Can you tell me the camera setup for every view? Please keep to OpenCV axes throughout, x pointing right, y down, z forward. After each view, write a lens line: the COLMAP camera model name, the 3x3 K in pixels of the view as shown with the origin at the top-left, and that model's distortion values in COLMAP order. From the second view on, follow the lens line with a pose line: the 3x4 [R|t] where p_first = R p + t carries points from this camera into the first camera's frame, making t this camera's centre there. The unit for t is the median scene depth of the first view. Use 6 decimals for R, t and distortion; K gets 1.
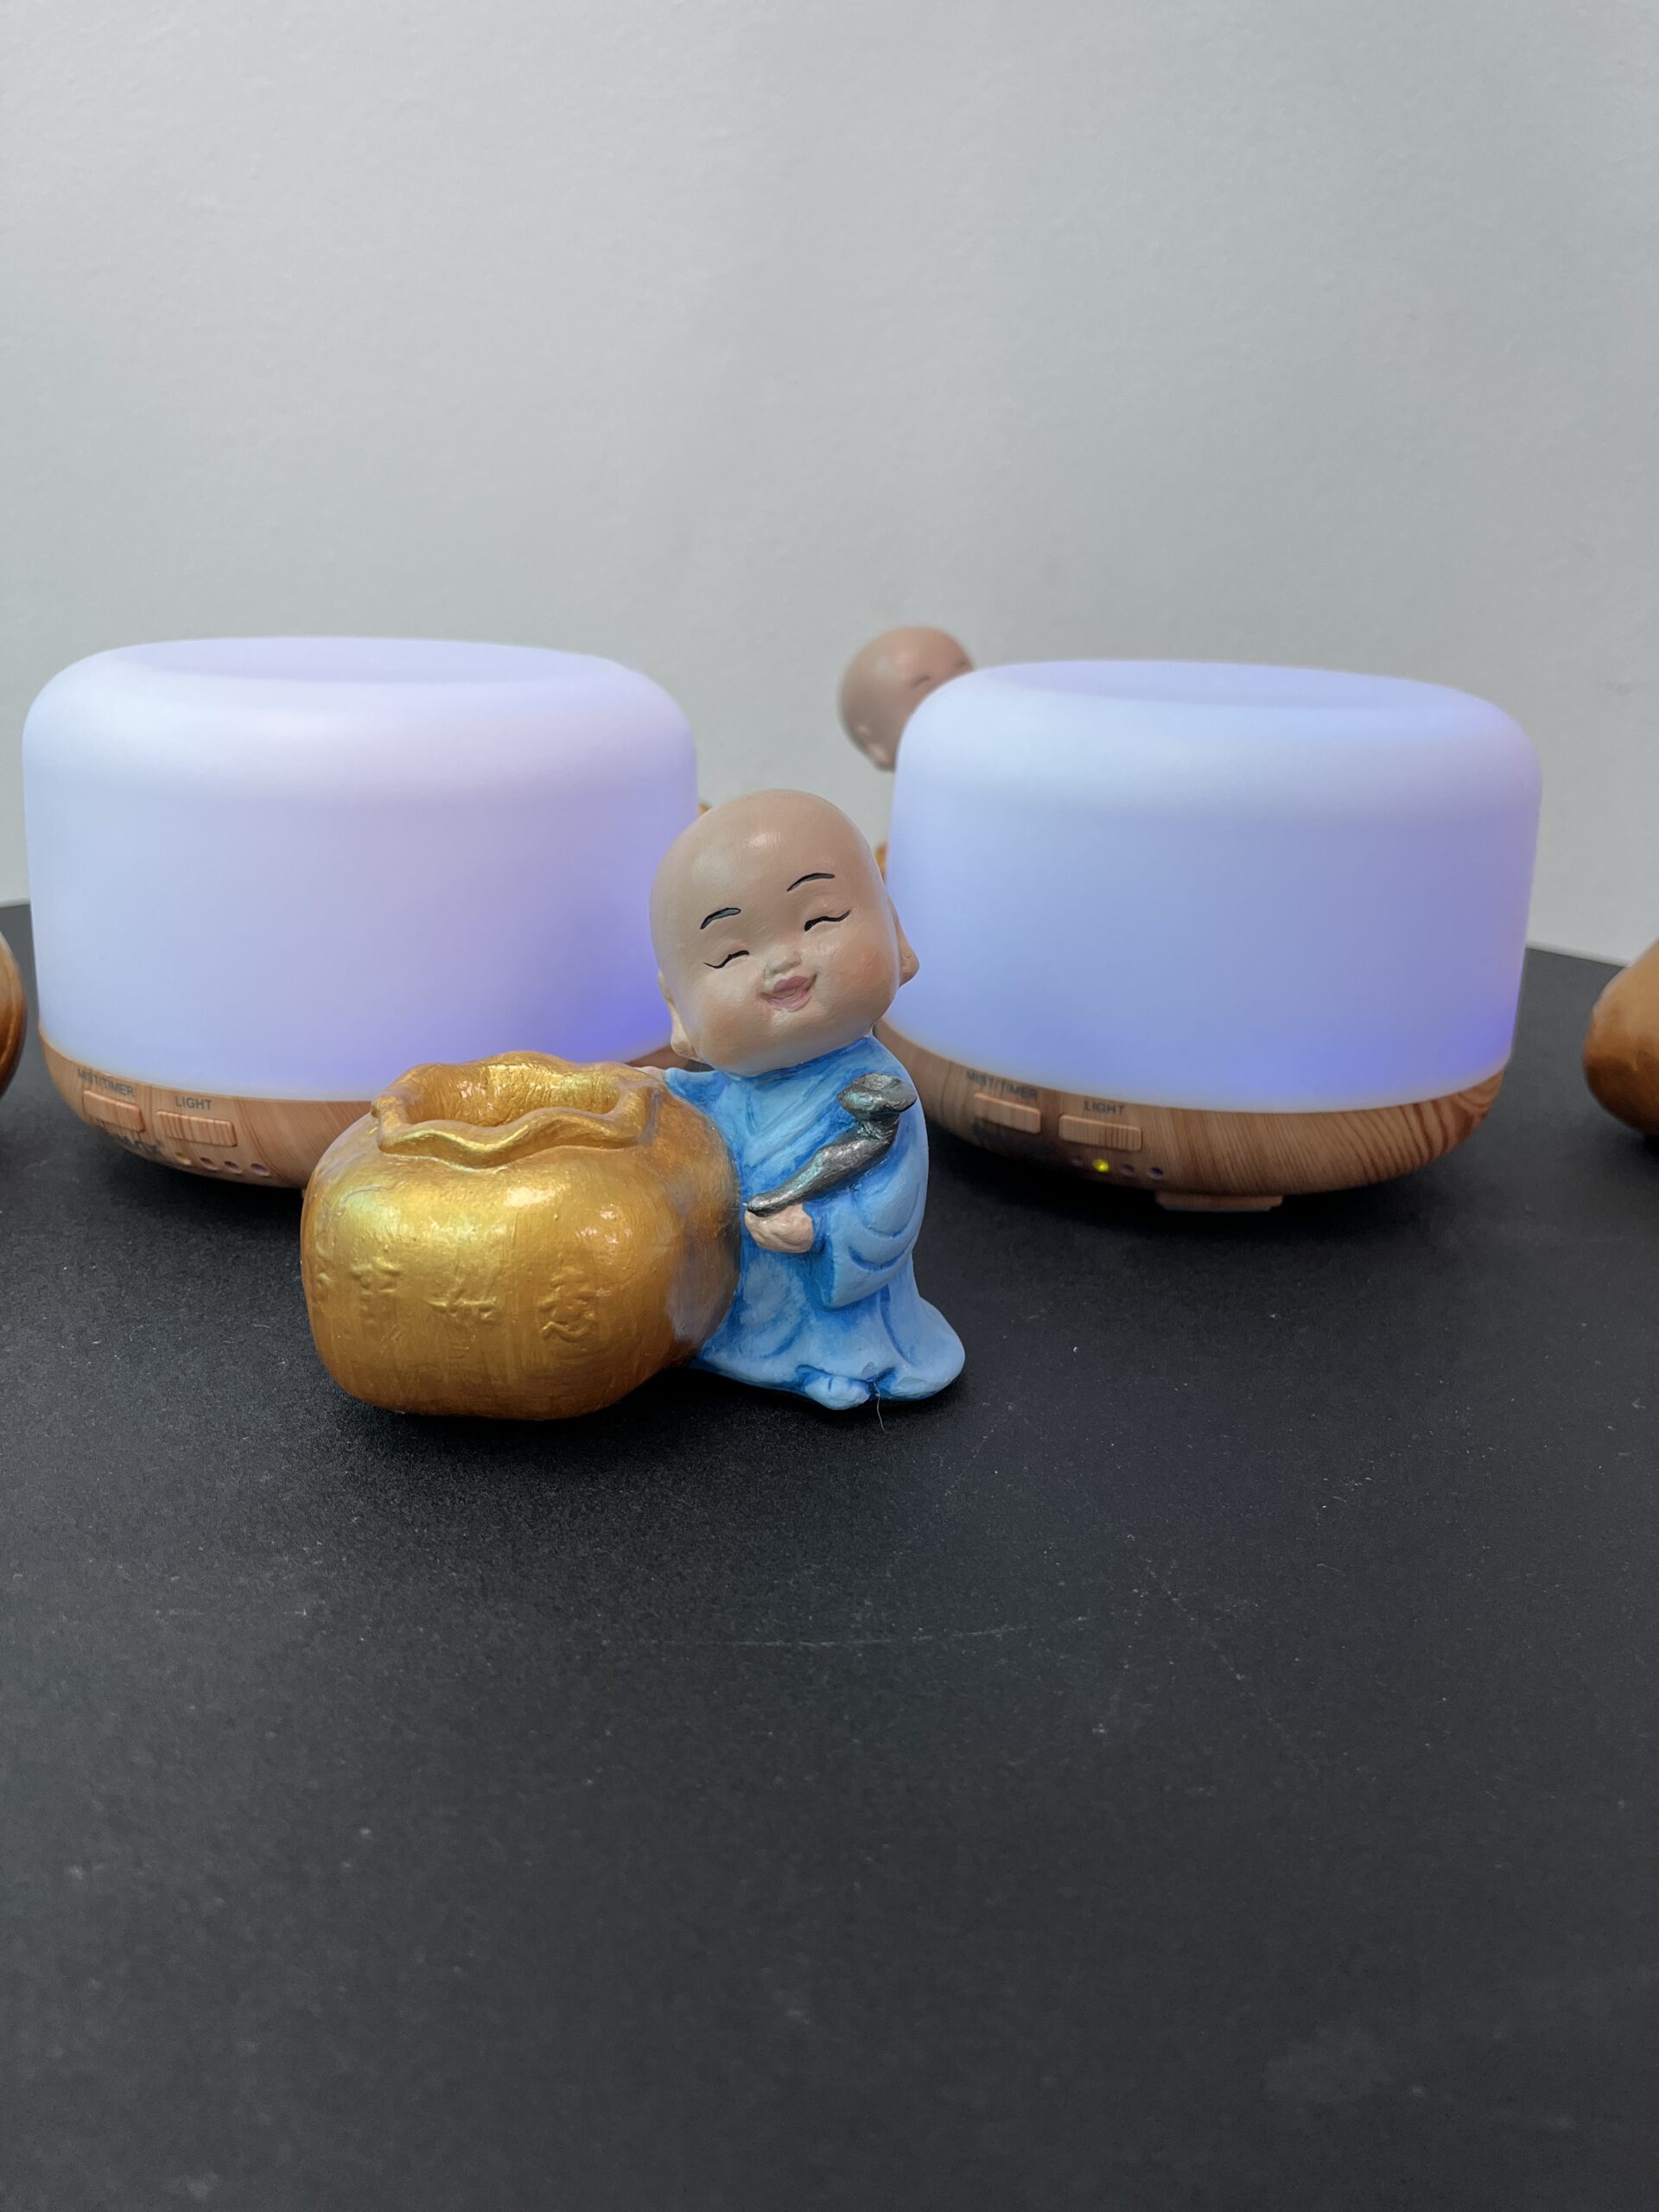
lens RADIAL K [[1775.3, 0, 851.9], [0, 1775.3, 1104.3], [0, 0, 1]] dist [-0.000651, -0.027378]
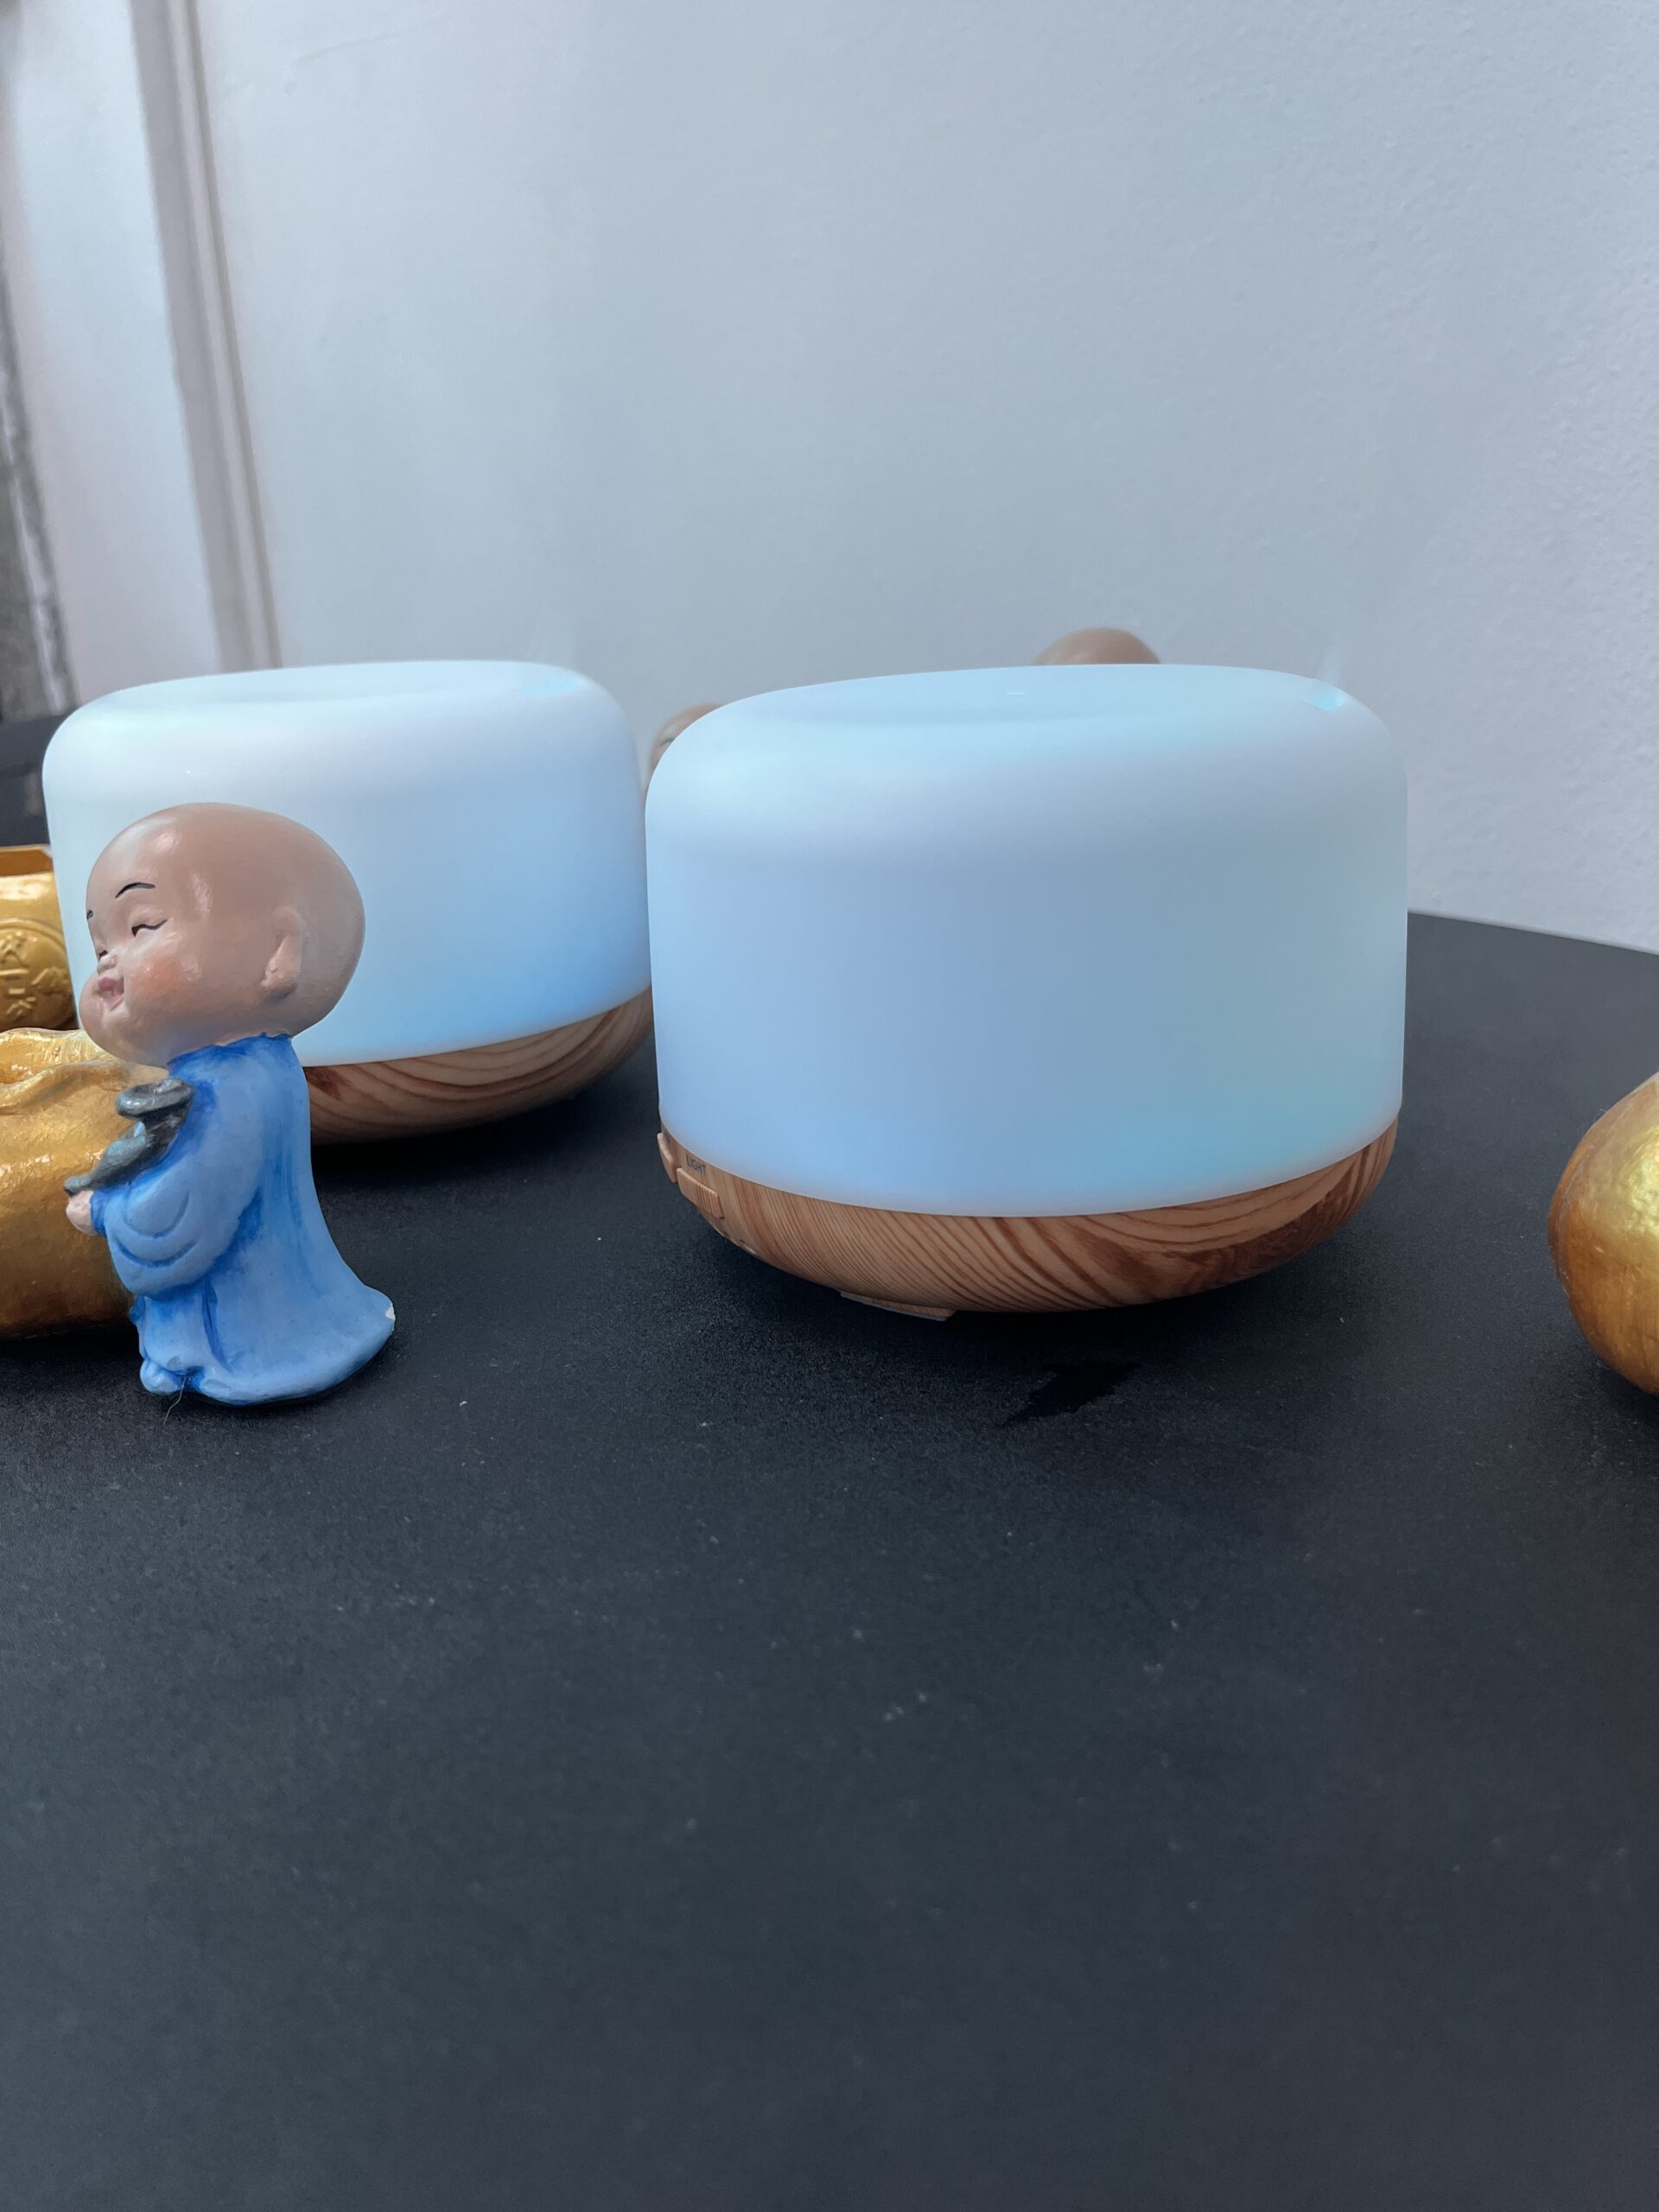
lens RADIAL K [[1775.3, 0, 837.2], [0, 1775.3, 1113.6], [0, 0, 1]] dist [-0.000651, -0.027378]
pose [[0.788824, 0.130198, -0.600671, 0.950074], [-0.129909, 0.990545, 0.044104, -0.093937], [0.600734, 0.043243, 0.798279, 0.411651]]
